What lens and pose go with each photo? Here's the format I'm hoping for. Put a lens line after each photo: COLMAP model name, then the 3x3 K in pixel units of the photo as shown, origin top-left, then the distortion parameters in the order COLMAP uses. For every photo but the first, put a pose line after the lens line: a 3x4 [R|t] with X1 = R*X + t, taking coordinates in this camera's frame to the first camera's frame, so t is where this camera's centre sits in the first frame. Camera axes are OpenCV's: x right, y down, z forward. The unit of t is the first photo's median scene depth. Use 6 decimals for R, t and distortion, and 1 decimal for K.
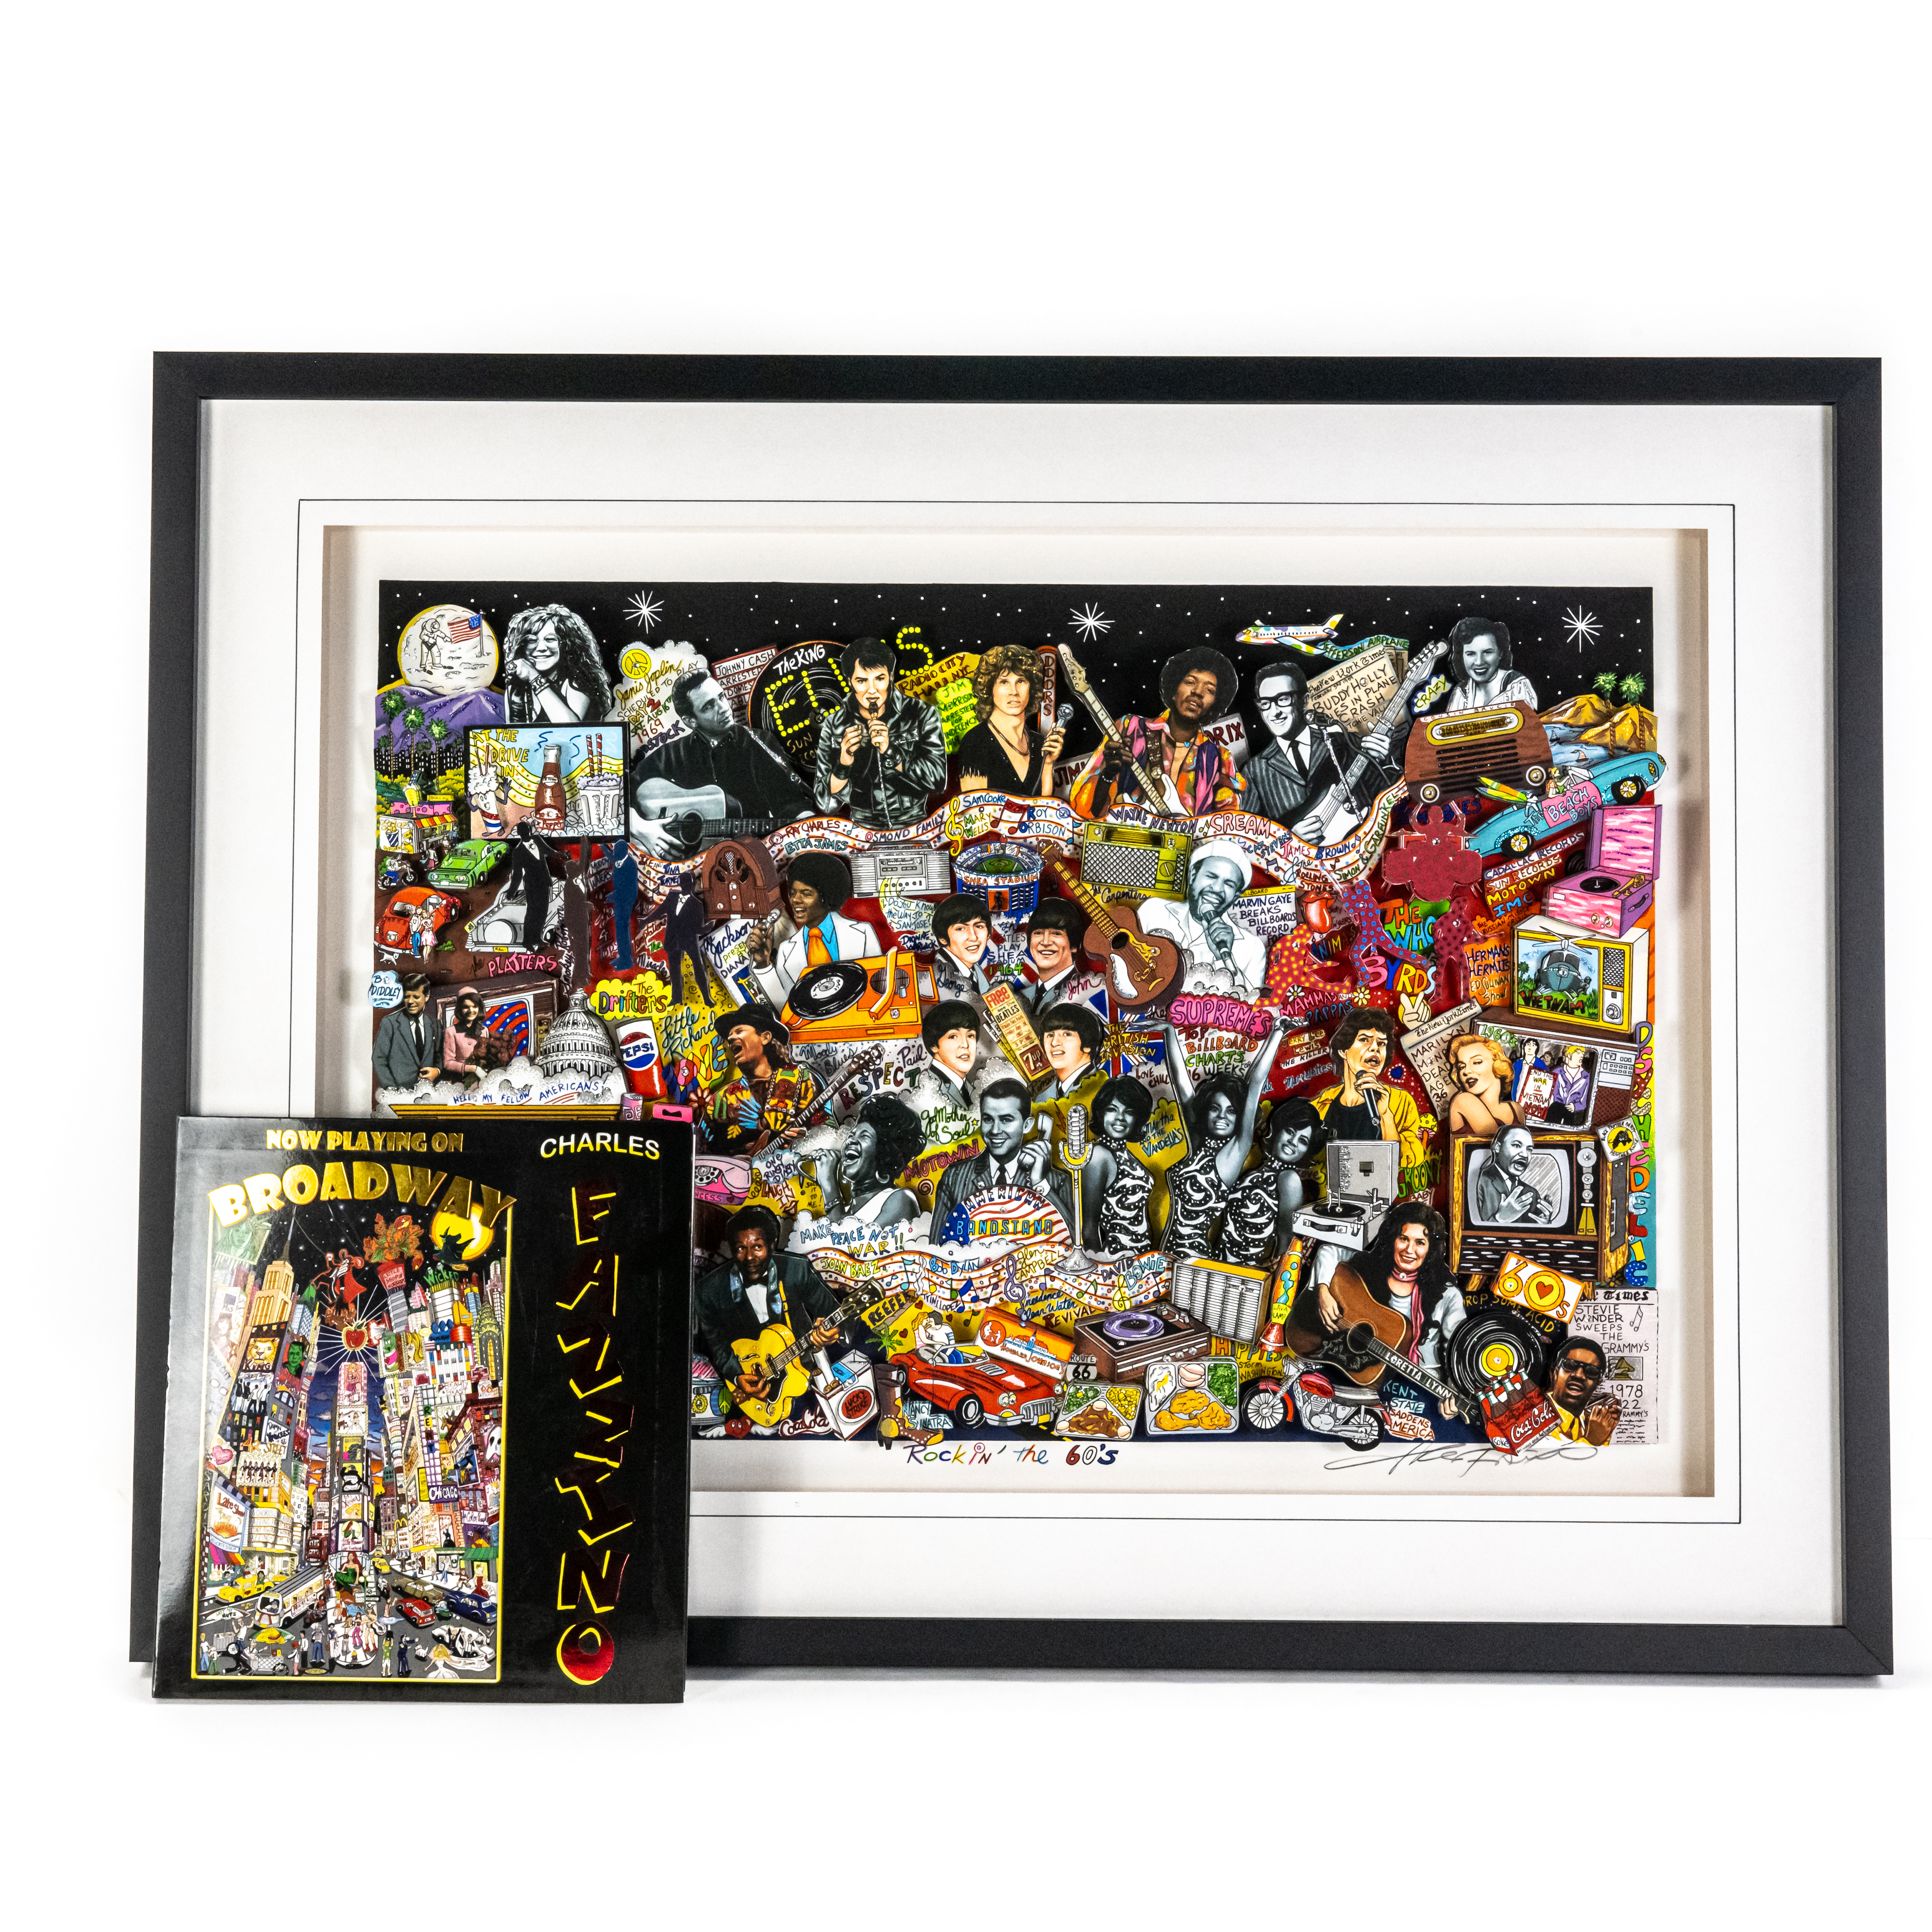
lens RADIAL K [[3660.4, 0, 947.1], [0, 3660.4, 929.0], [0, 0, 1]] dist [-0.012759, 0.074671]
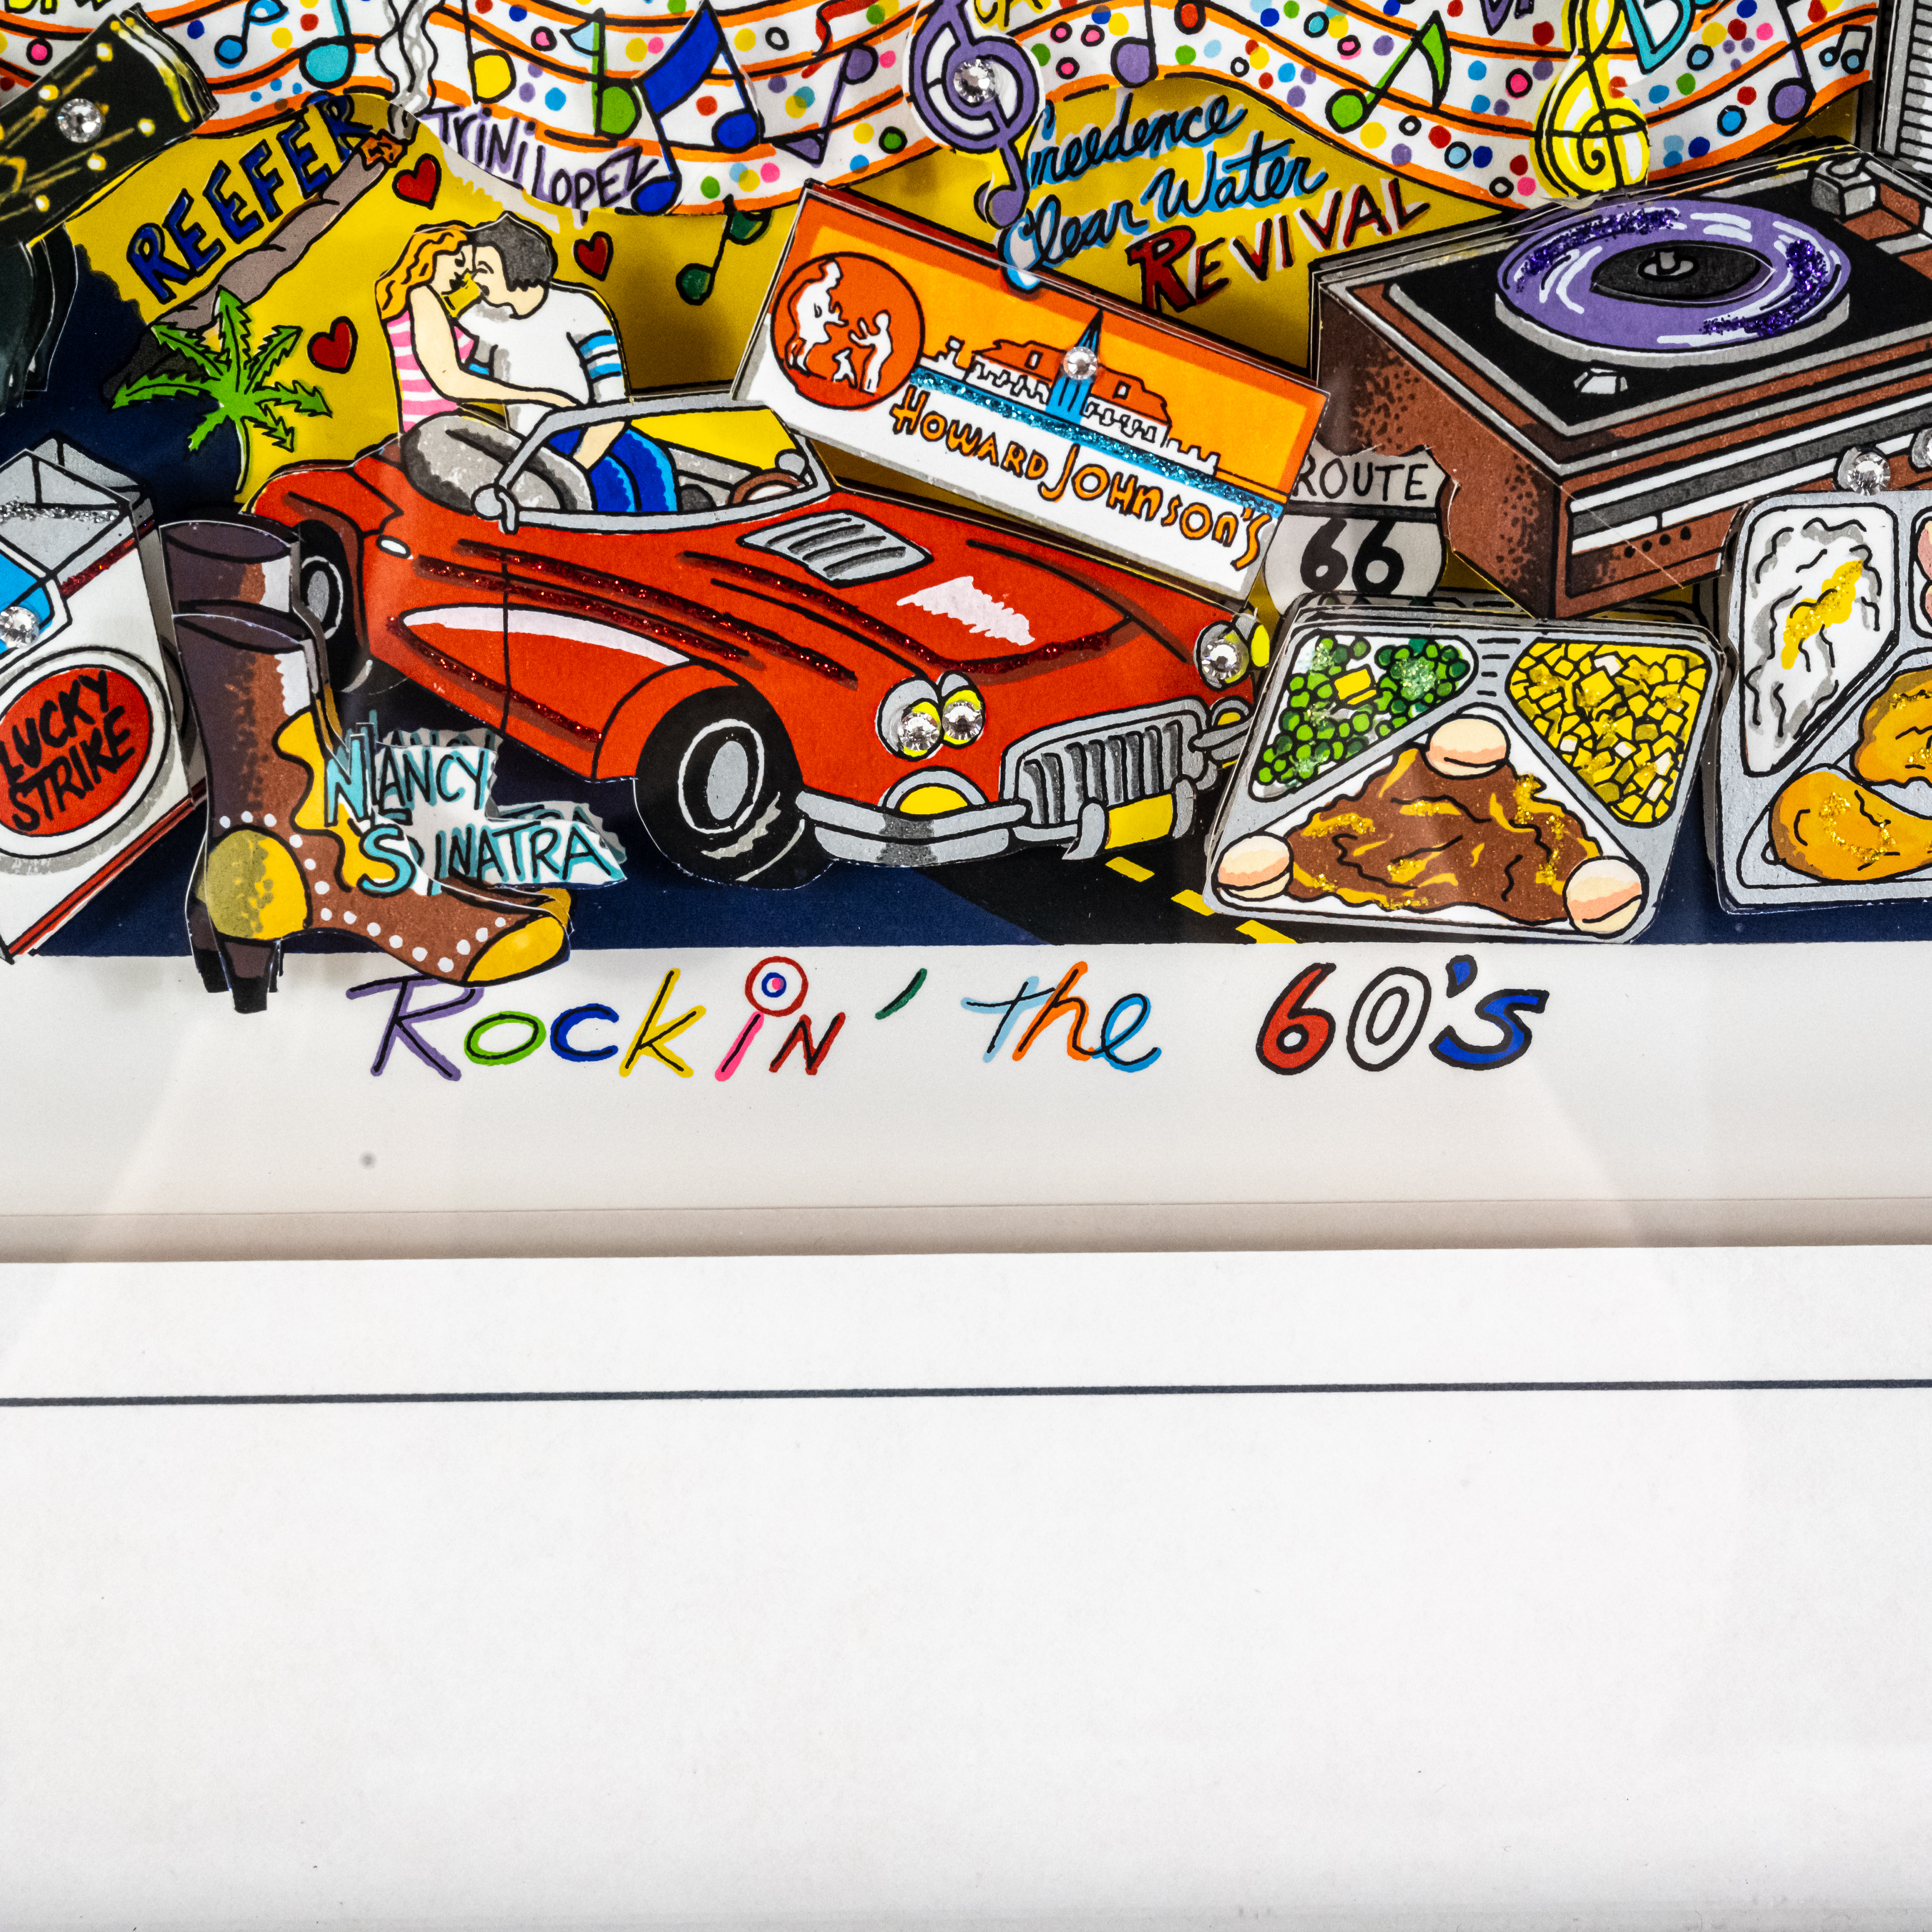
lens RADIAL K [[6414.0, 0, 1029.6], [0, 6414.0, 966.5], [0, 0, 1]] dist [0.140048, 1.078127]
pose [[0.998881, -0.011879, 0.045781, 0.006929], [0.004046, 0.985860, 0.167522, 0.088945], [-0.047123, -0.167150, 0.984805, 0.695374]]
